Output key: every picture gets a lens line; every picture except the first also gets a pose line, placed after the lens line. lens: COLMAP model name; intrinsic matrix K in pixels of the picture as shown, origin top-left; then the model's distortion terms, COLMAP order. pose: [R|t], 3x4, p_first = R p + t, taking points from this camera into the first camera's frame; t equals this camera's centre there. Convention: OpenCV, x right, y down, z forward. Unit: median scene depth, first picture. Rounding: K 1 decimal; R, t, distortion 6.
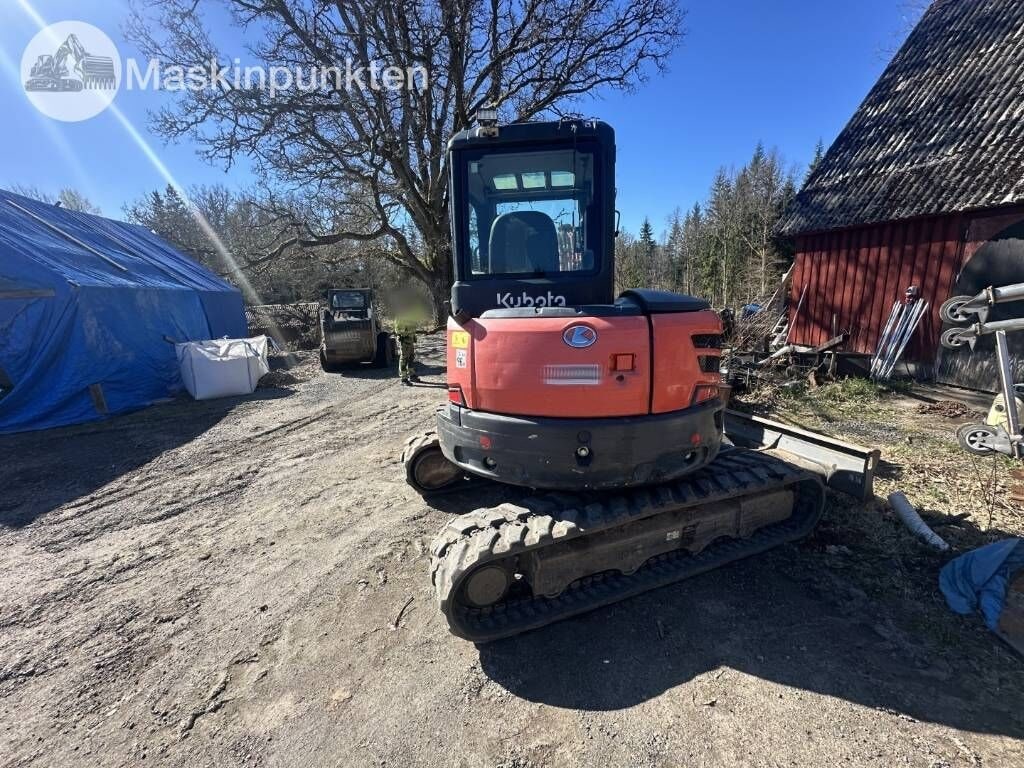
lens RADIAL K [[407.6, 0, 512.0], [0, 407.6, 384.0], [0, 0, 1]] dist [-0.004886, 0.000906]
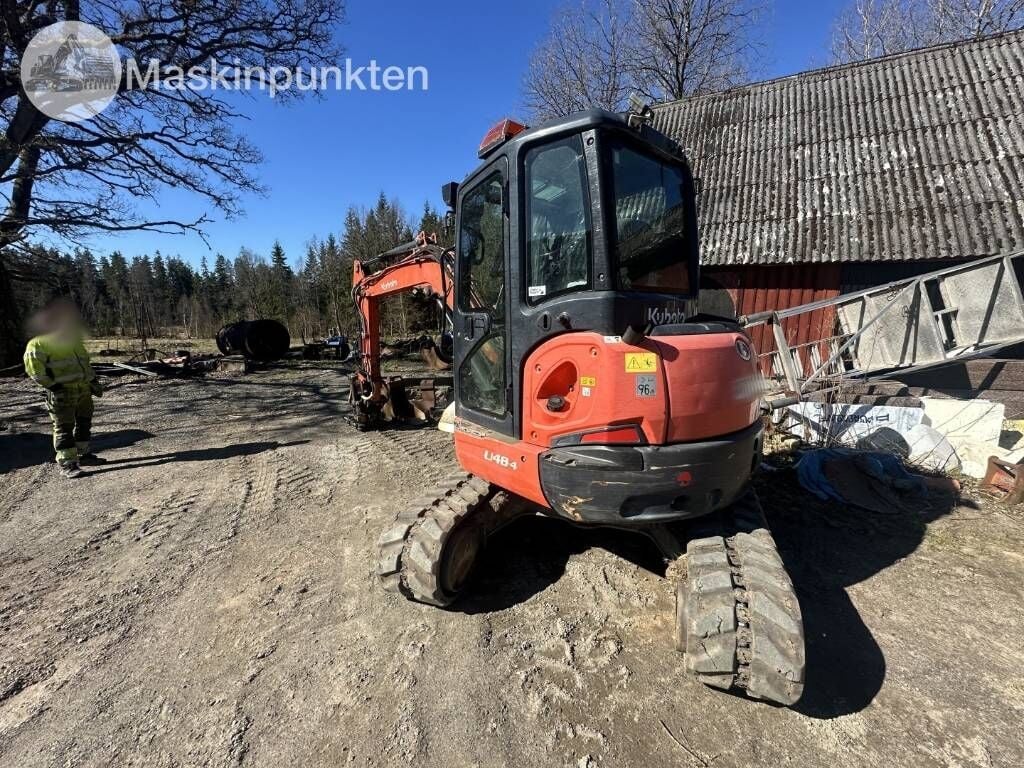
lens RADIAL K [[407.6, 0, 512.0], [0, 407.6, 384.0], [0, 0, 1]] dist [-0.004886, 0.000906]
pose [[0.671420, -0.098470, 0.734506, -0.399892], [0.148278, 0.988941, -0.002962, -0.045659], [-0.726092, 0.110900, 0.678596, 0.286264]]
